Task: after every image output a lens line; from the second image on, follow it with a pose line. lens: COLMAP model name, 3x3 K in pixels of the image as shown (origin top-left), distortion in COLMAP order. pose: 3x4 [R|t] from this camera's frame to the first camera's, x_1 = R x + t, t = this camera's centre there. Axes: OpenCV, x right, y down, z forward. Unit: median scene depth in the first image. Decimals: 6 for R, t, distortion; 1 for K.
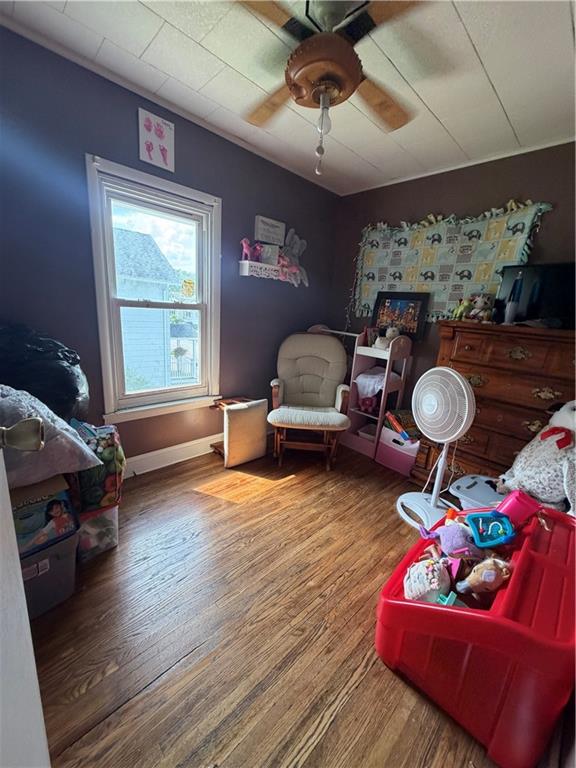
lens RADIAL K [[305.7, 0, 287.3], [0, 305.7, 384.2], [0, 0, 1]] dist [-0.003303, -0.000211]
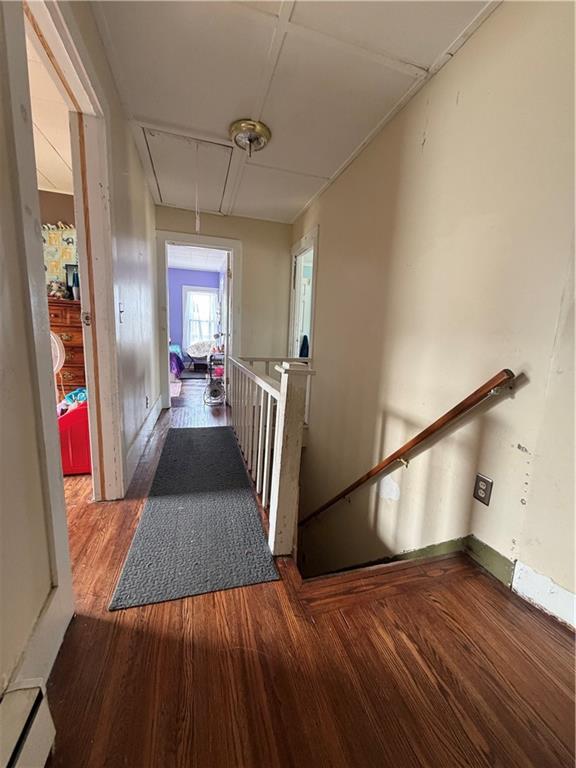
lens RADIAL K [[305.7, 0, 287.3], [0, 305.7, 384.7], [0, 0, 1]] dist [-0.003303, -0.000211]
pose [[0.462883, -0.195260, 0.864646, -0.230201], [0.201991, 0.973009, 0.111596, 0.263738], [-0.863098, 0.122995, 0.489830, -0.655872]]
